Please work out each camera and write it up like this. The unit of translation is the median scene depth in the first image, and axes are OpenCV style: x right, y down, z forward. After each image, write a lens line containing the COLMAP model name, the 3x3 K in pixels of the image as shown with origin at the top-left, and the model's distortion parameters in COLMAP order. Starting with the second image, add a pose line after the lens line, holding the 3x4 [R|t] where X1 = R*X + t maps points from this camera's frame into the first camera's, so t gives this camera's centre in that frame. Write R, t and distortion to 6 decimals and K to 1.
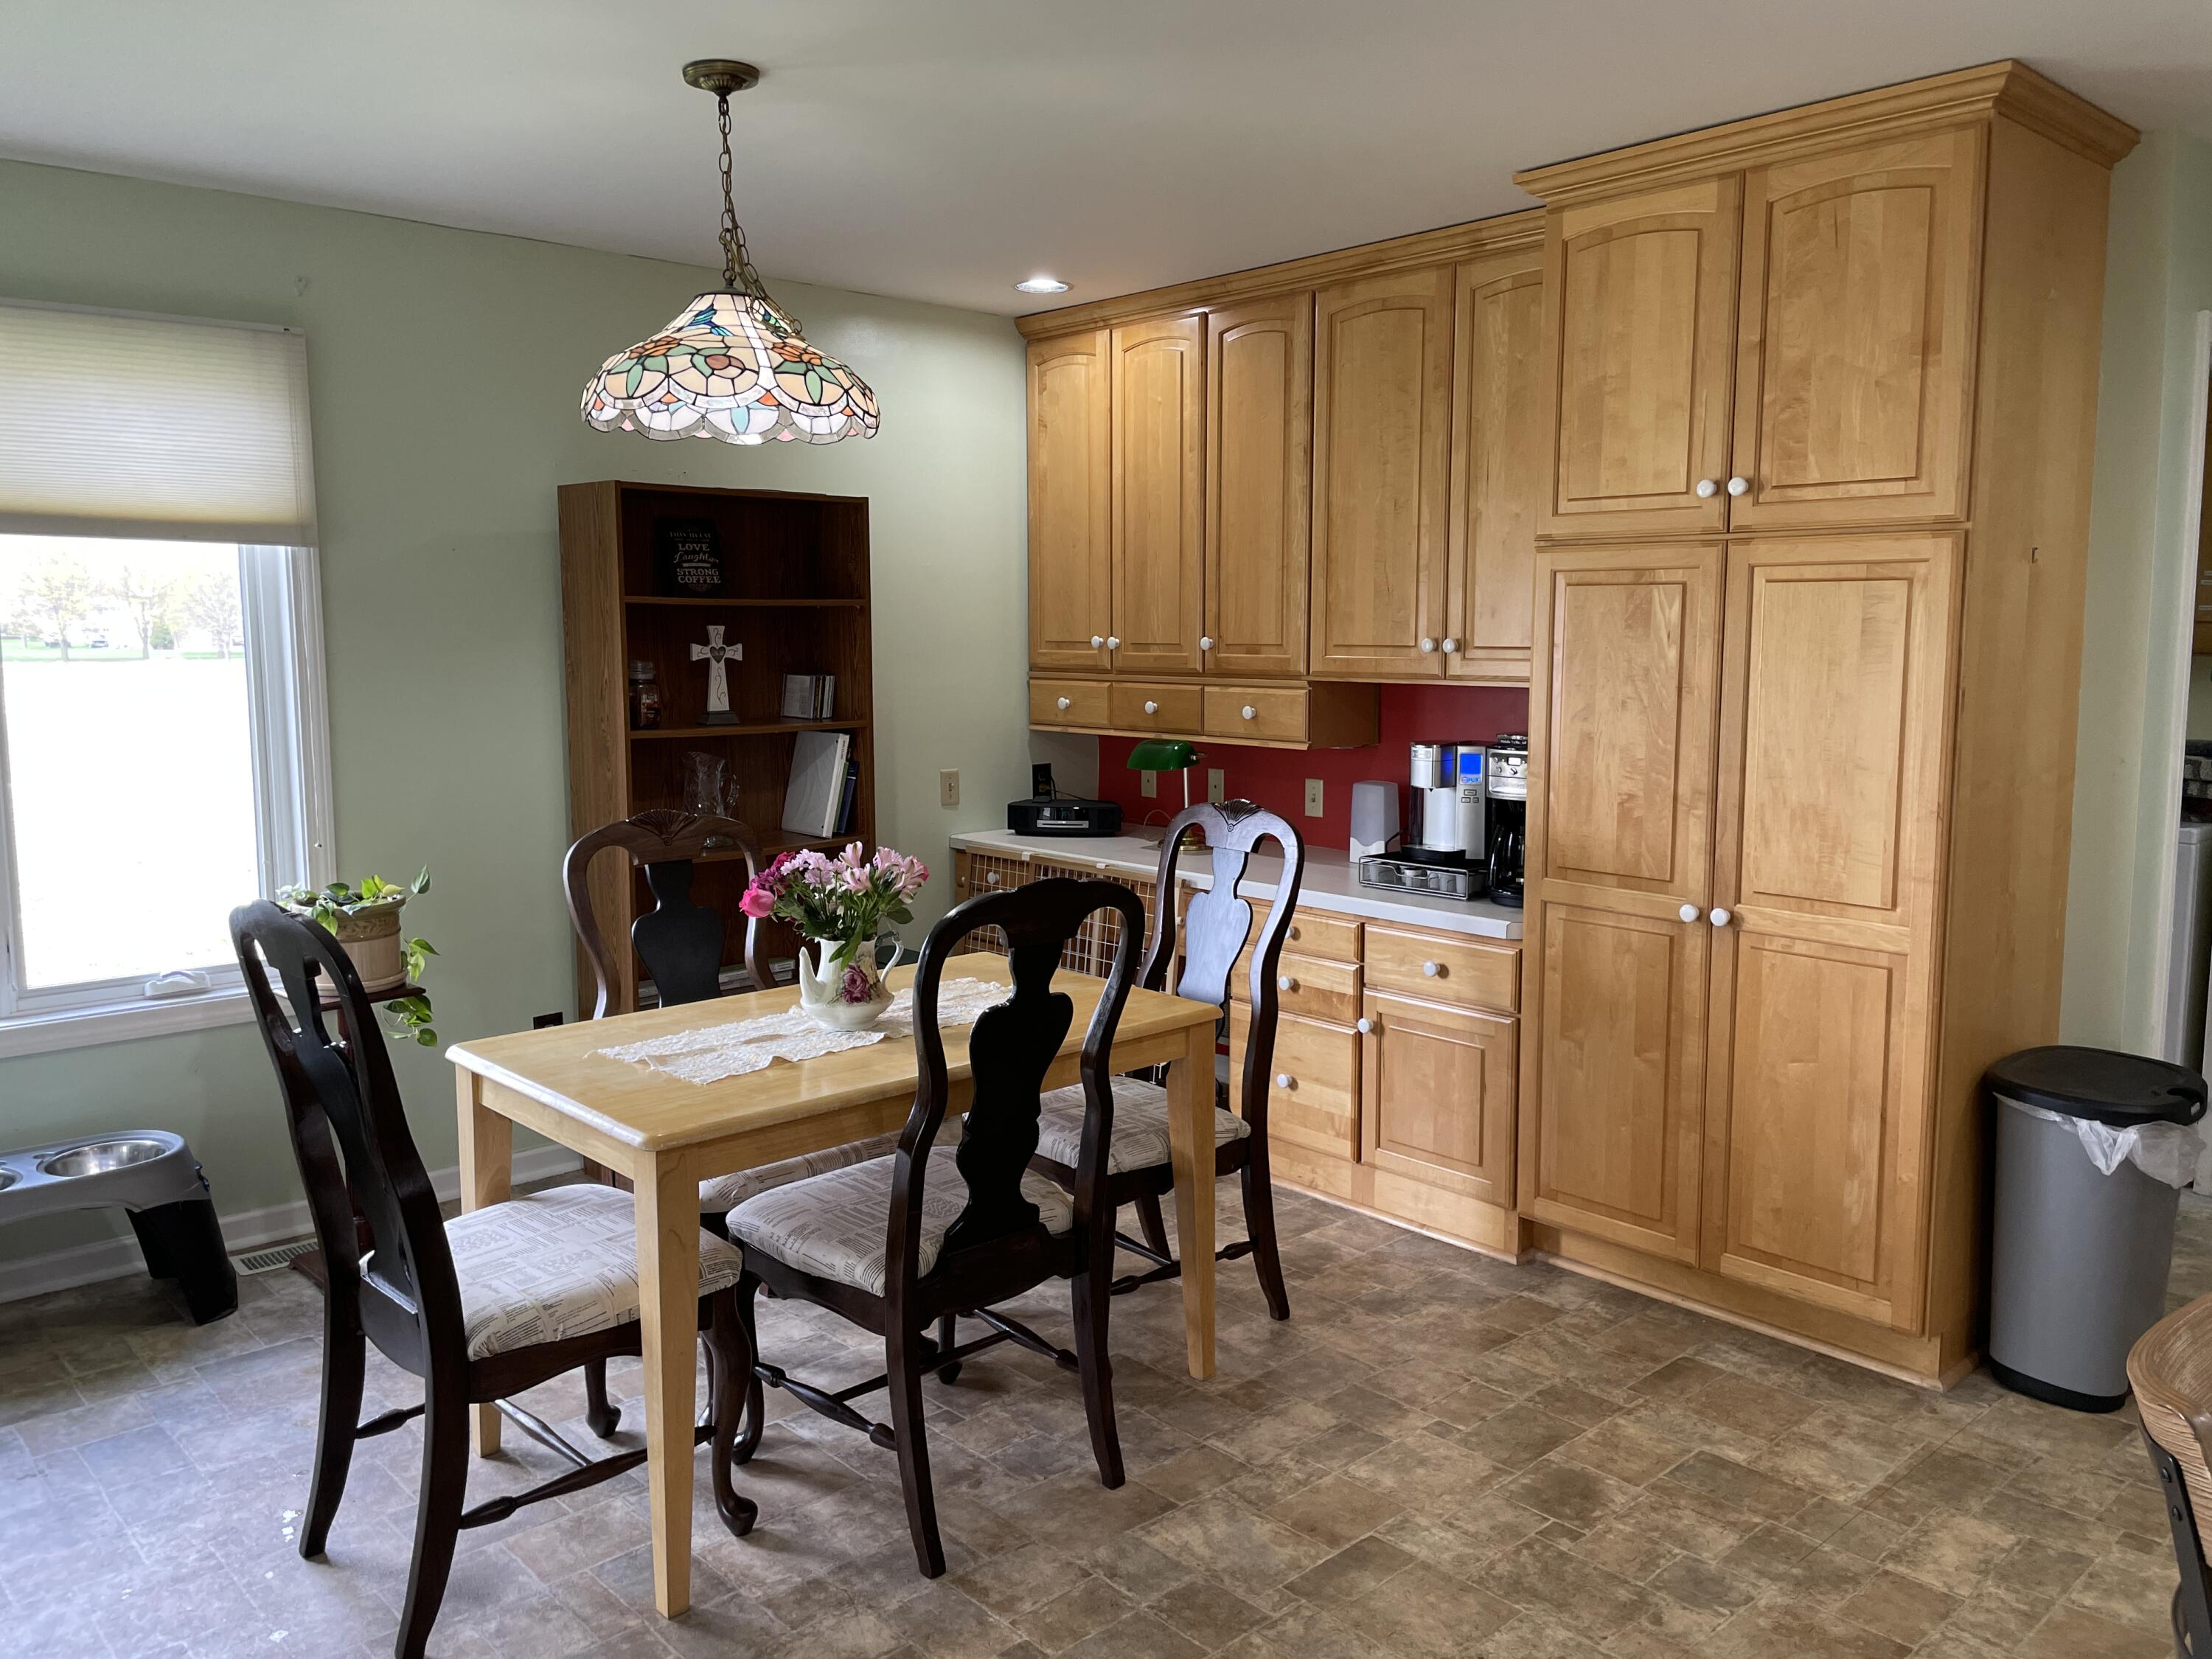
lens RADIAL K [[1687.0, 0, 1104.5], [0, 1687.0, 823.6], [0, 0, 1]] dist [-0.052227, -0.015237]
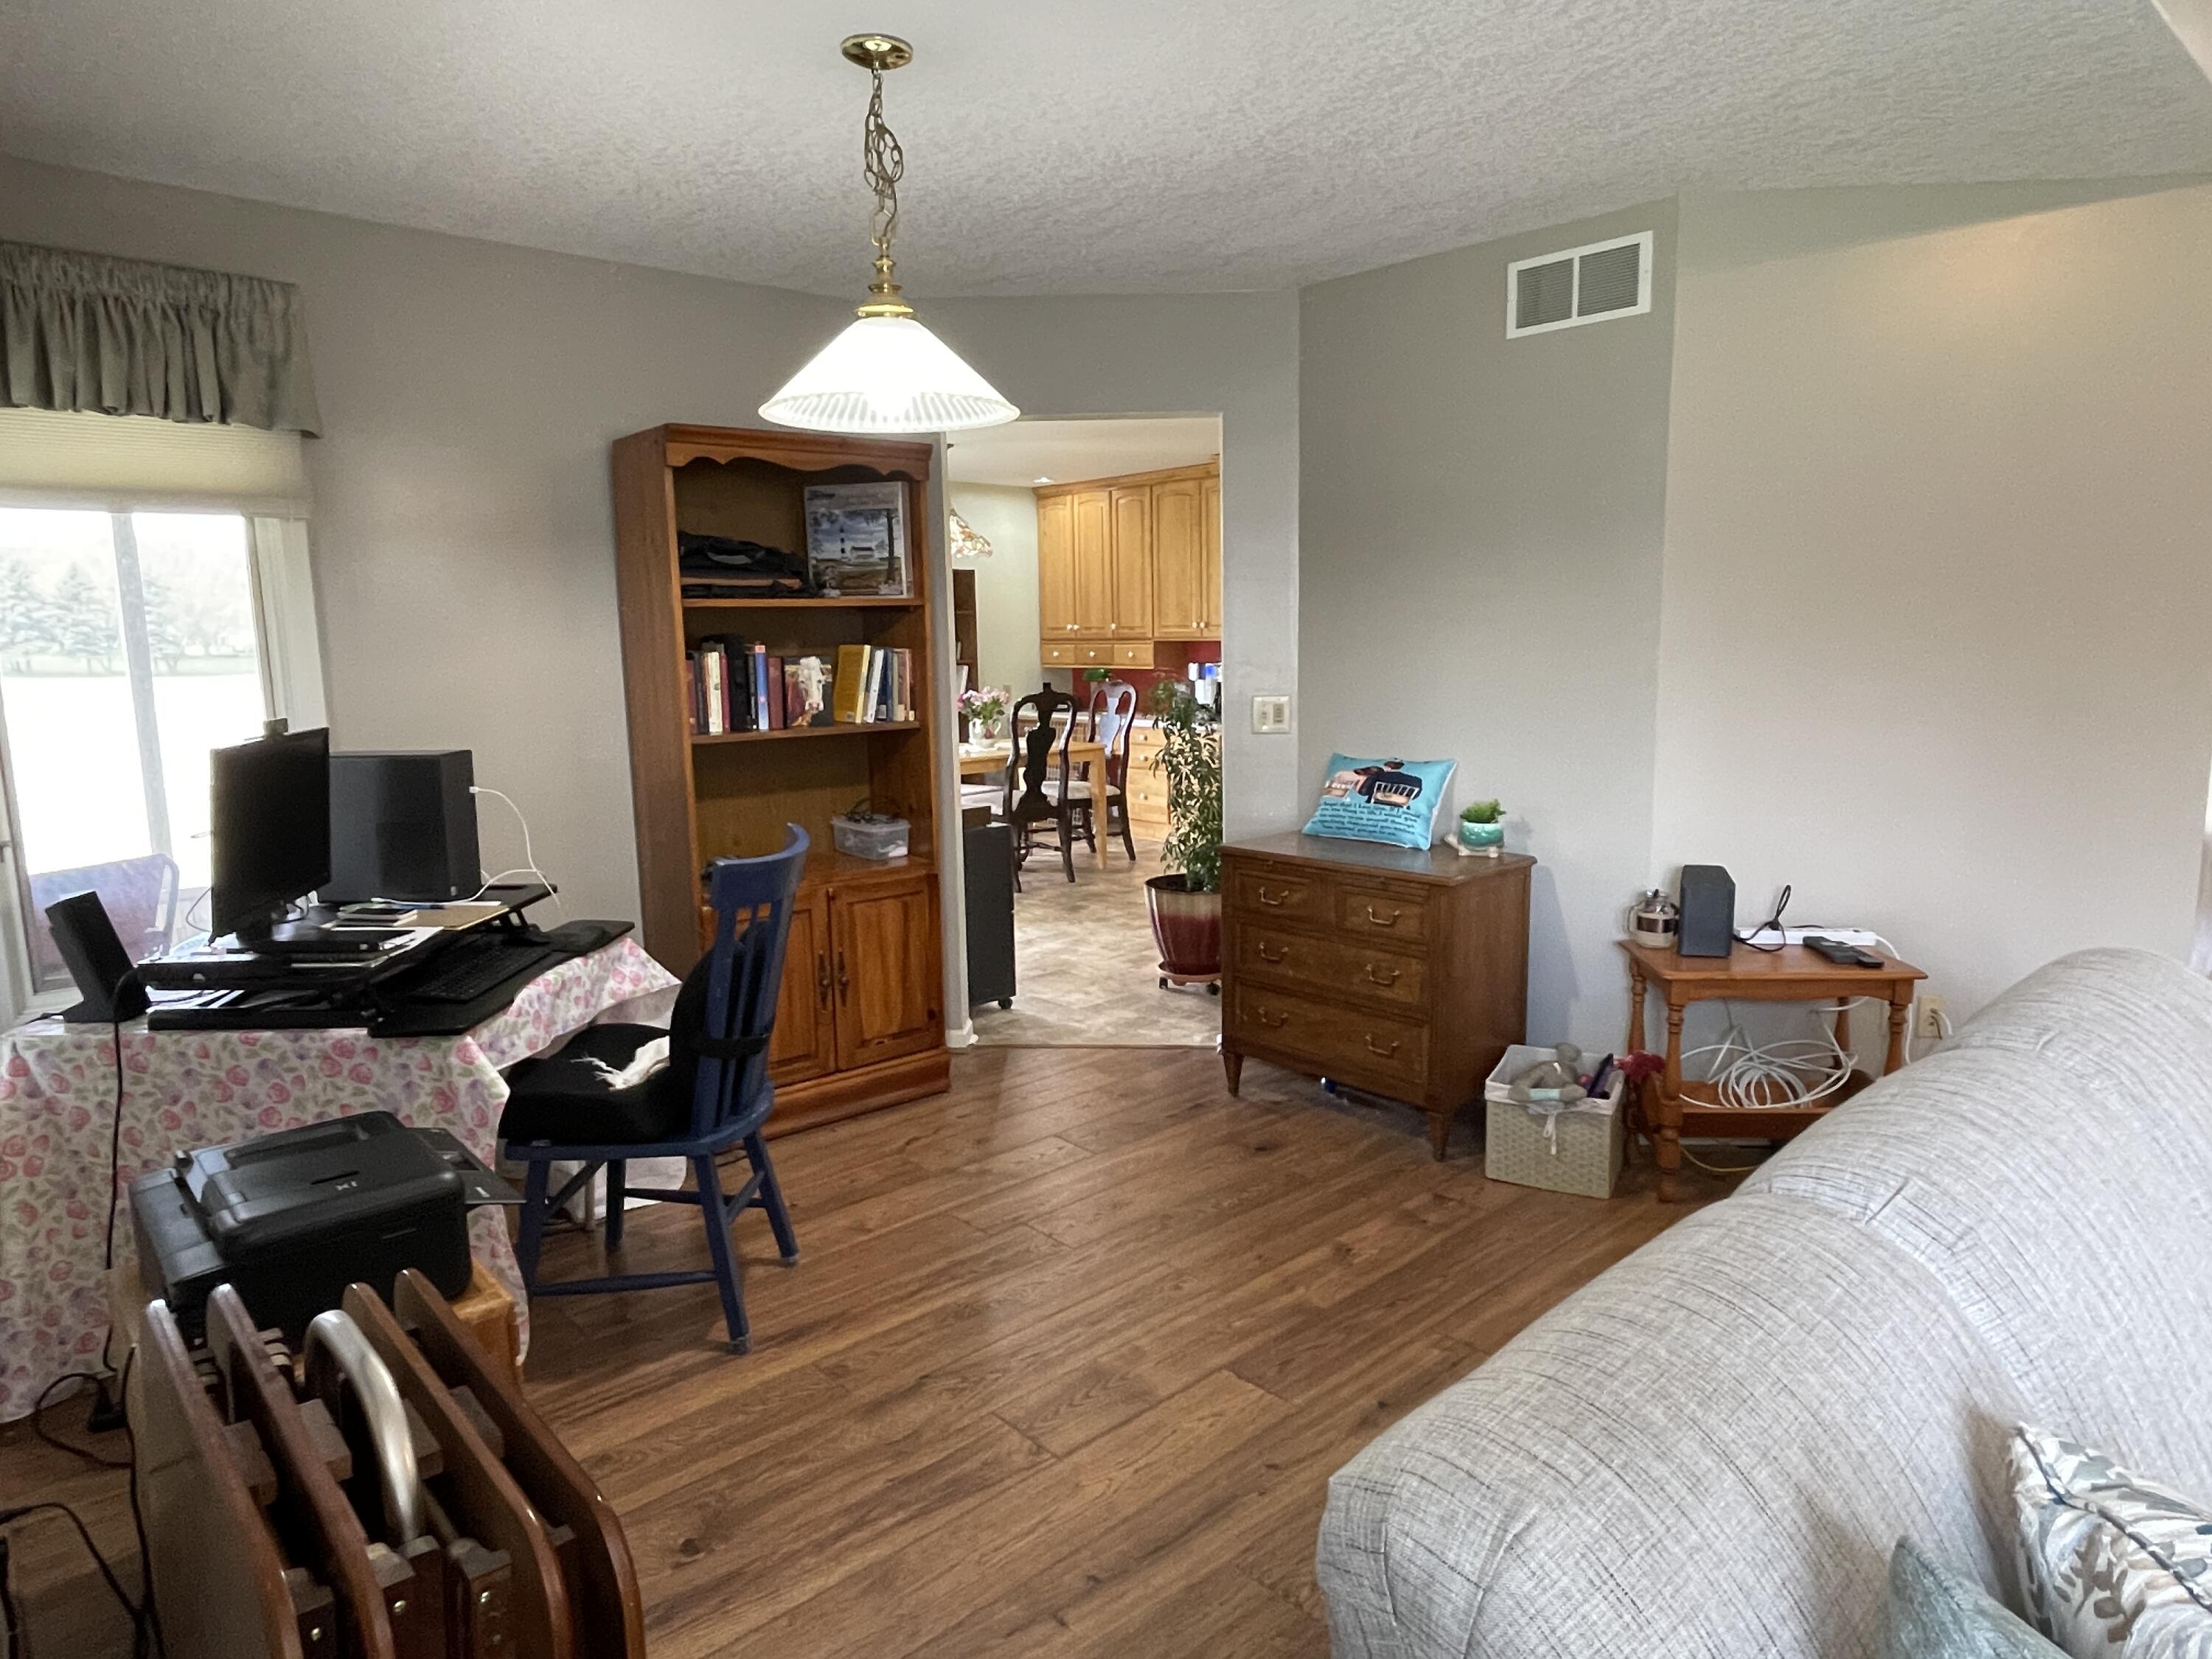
lens RADIAL K [[1331.8, 0, 1104.8], [0, 1331.8, 829.3], [0, 0, 1]] dist [0.002993, 0.002375]
pose [[0.999904, -0.013025, 0.004799, 0.039968], [0.012849, 0.999302, 0.035084, 0.135272], [-0.005253, -0.035019, 0.999373, -1.069994]]
